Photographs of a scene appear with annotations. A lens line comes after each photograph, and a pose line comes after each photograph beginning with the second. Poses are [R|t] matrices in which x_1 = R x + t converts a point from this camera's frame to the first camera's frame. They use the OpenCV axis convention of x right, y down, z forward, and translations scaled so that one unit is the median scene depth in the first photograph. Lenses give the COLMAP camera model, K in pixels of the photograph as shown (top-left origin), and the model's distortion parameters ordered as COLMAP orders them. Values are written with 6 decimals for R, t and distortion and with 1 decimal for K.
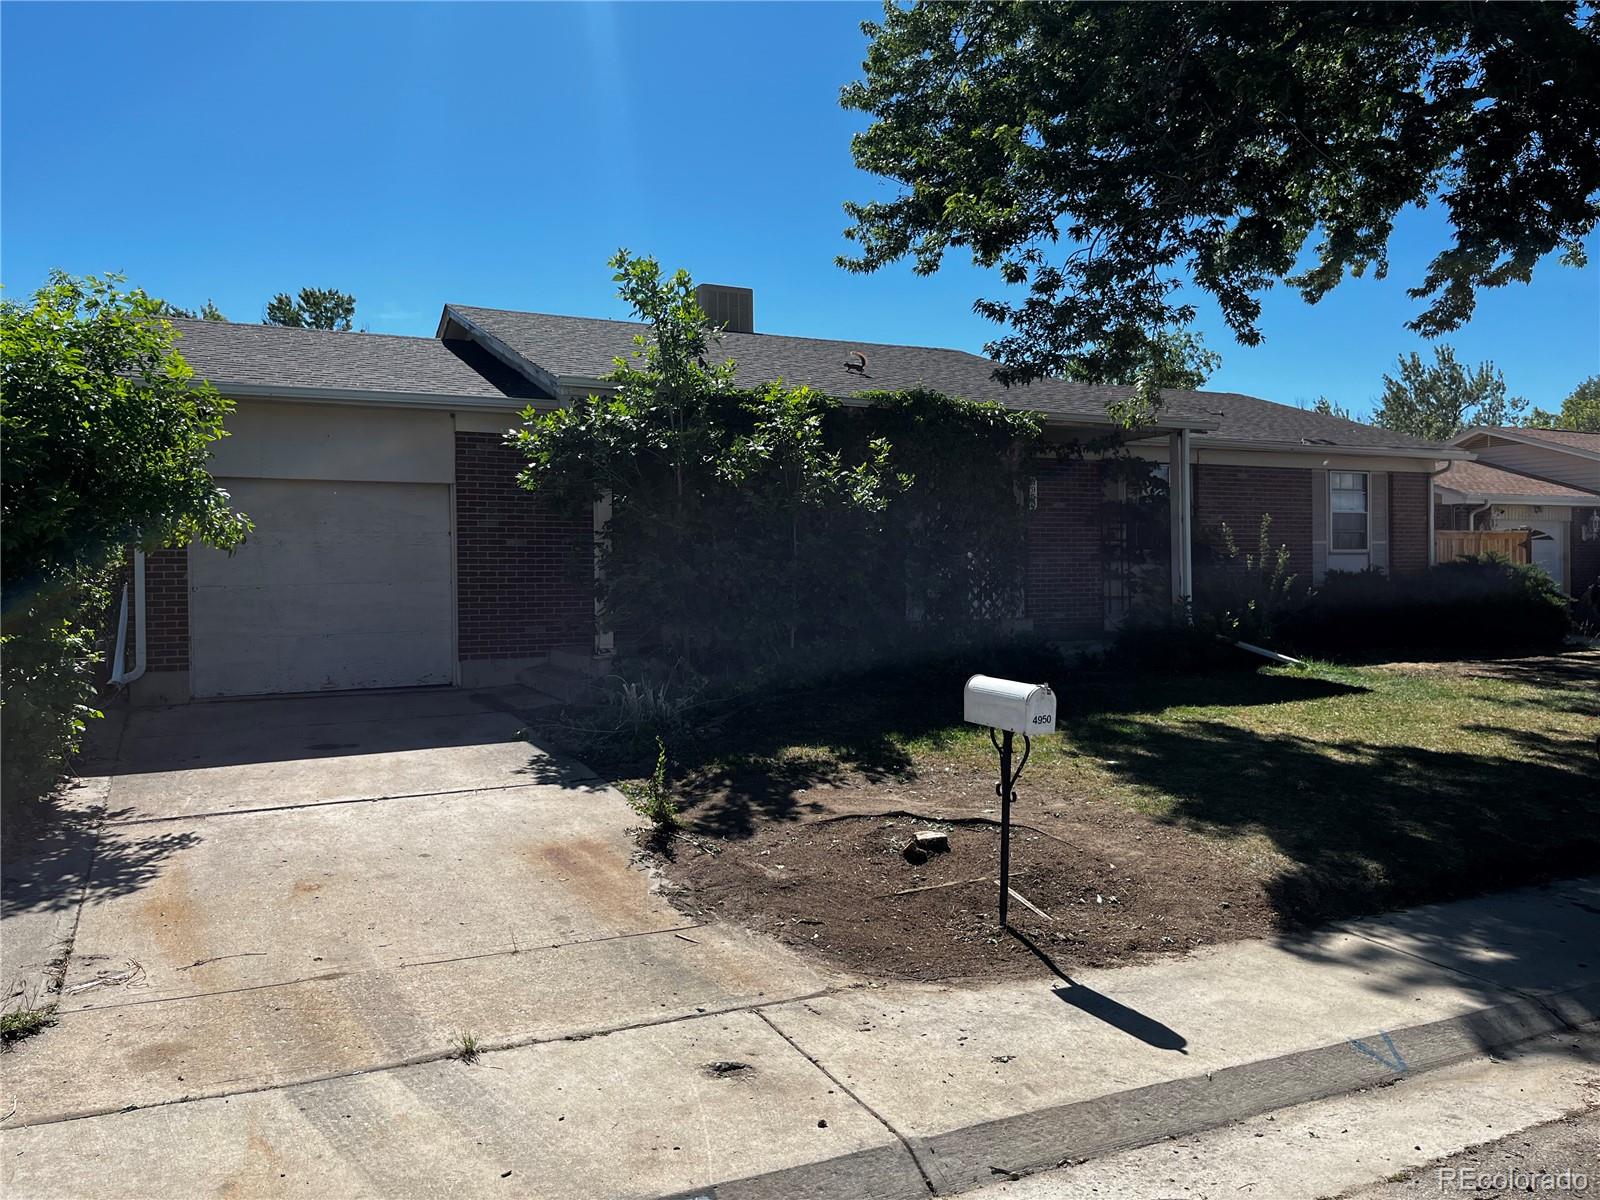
lens RADIAL K [[1200.2, 0, 784.5], [0, 1200.2, 592.0], [0, 0, 1]] dist [0.060231, -0.079093]
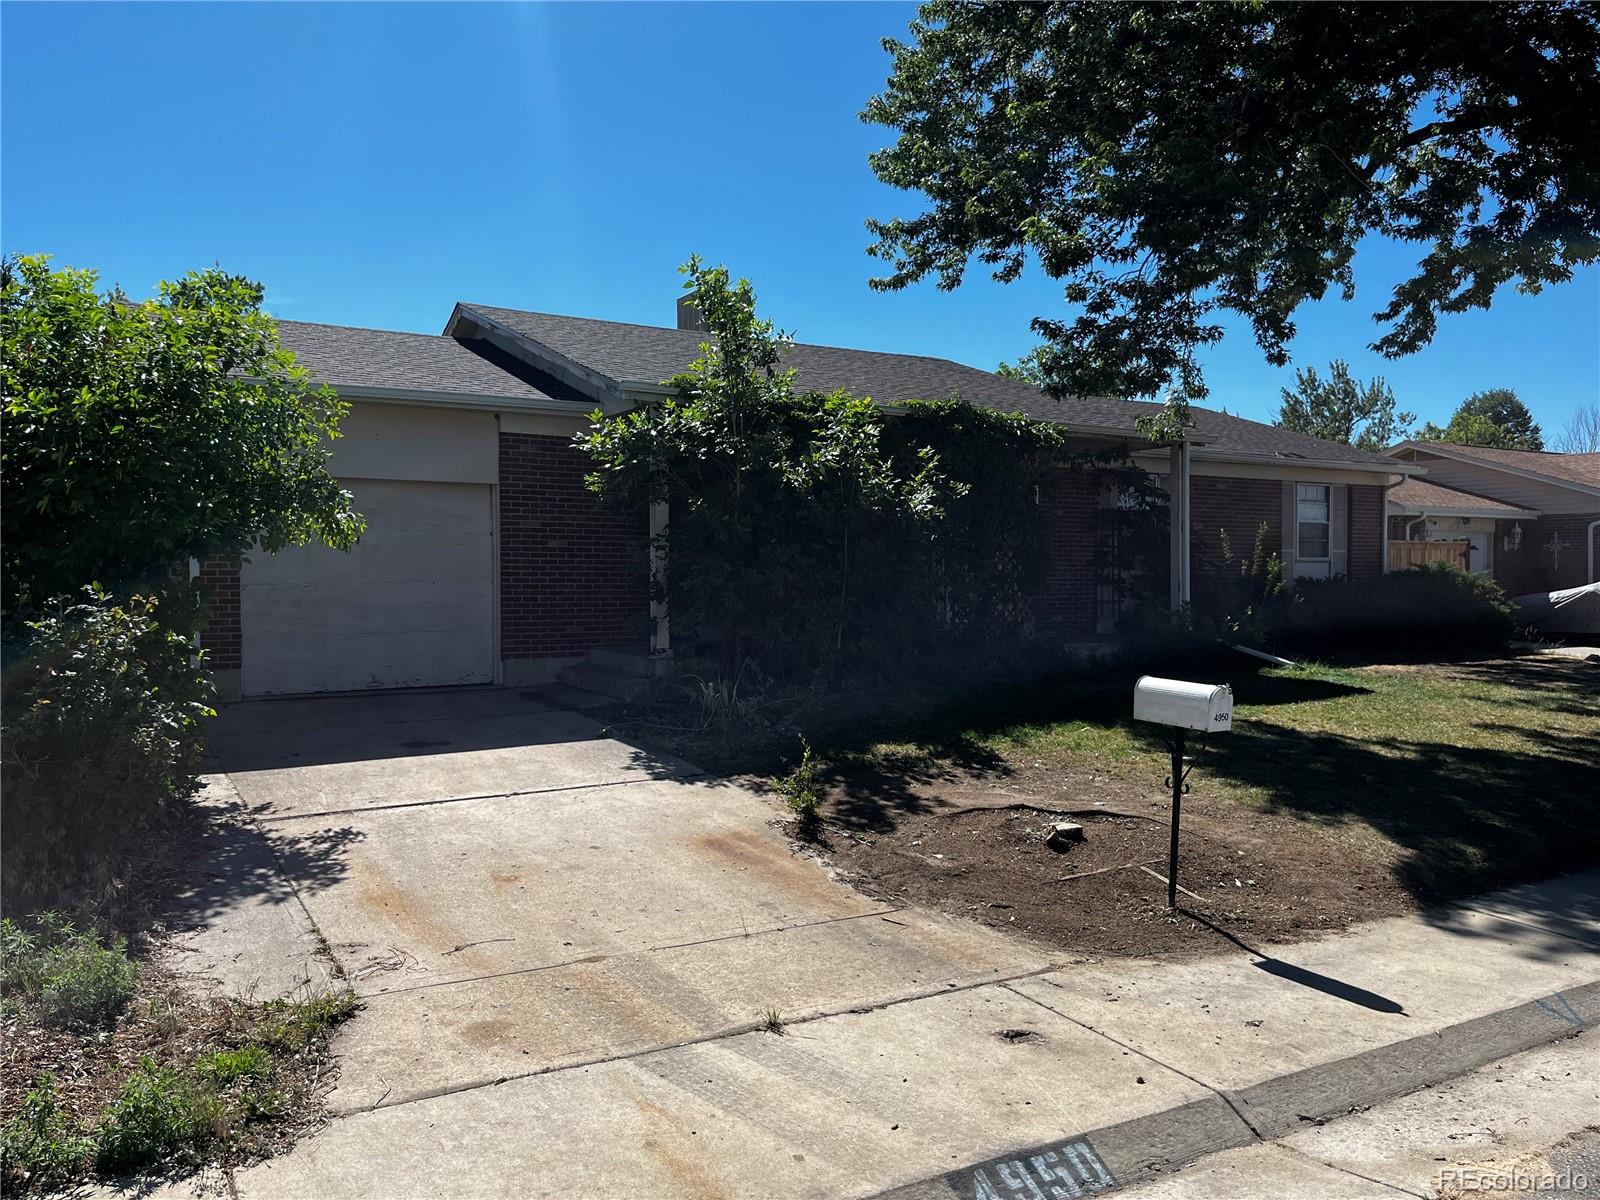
lens RADIAL K [[1200.2, 0, 772.2], [0, 1200.2, 606.2], [0, 0, 1]] dist [0.060231, -0.079093]
pose [[0.996909, 0.007388, 0.078212, -0.171871], [-0.008332, 0.999896, 0.011743, -0.002321], [-0.078117, -0.012358, 0.996868, -0.032809]]
